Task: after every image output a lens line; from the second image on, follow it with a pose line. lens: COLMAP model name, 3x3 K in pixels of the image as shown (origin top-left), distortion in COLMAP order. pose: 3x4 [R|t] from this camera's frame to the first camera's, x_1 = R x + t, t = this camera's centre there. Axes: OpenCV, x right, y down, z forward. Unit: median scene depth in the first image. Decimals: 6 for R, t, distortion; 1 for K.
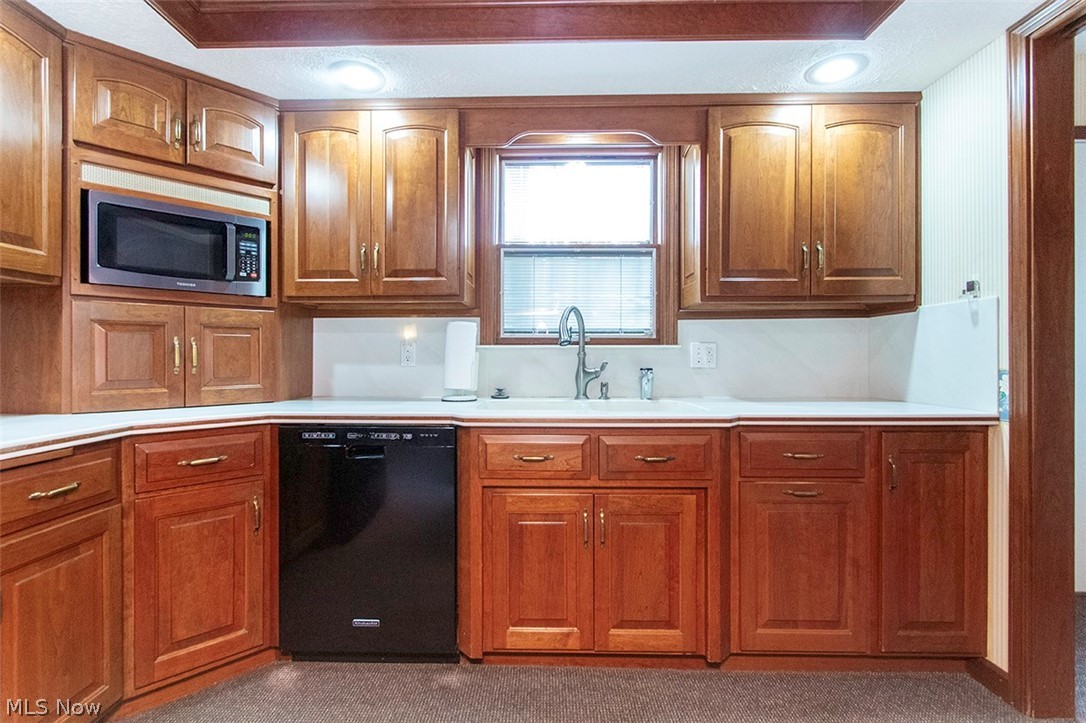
lens RADIAL K [[510.4, 0, 537.1], [0, 510.4, 355.9], [0, 0, 1]] dist [-0.000981, 0.000124]
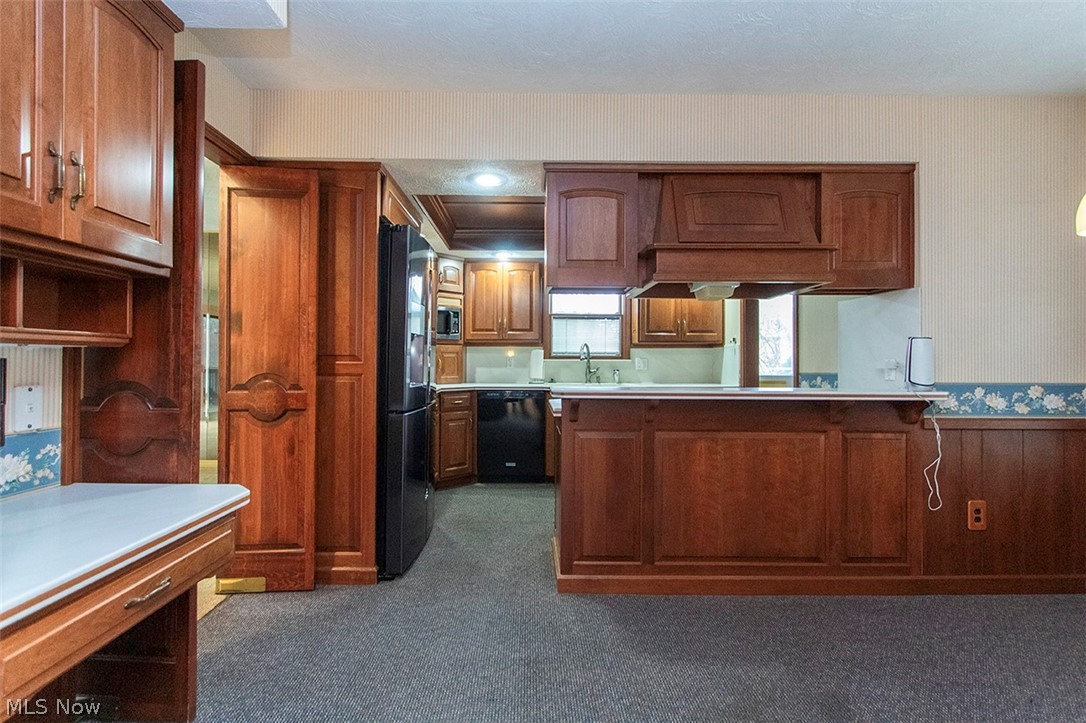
lens RADIAL K [[512.0, 0, 519.5], [0, 512.0, 357.4], [0, 0, 1]] dist [0.008427, -0.004723]
pose [[0.999928, 0.001986, 0.011828, -0.257437], [-0.001900, 0.999972, -0.007272, -0.013234], [-0.011842, 0.007249, 0.999904, -1.338899]]
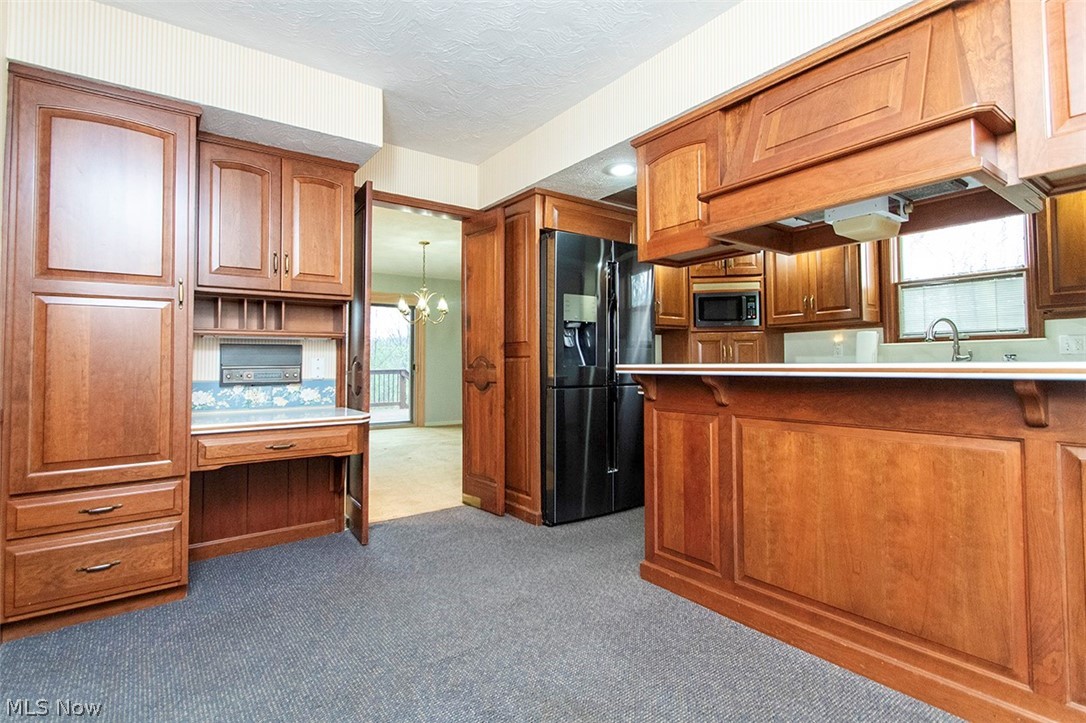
lens RADIAL K [[512.0, 0, 515.0], [0, 512.0, 347.1], [0, 0, 1]] dist [0.008427, -0.004723]
pose [[0.584725, -0.035638, -0.810448, 0.593731], [0.008012, 0.999240, -0.038159, 0.048380], [0.811192, 0.015819, 0.584566, -1.062815]]
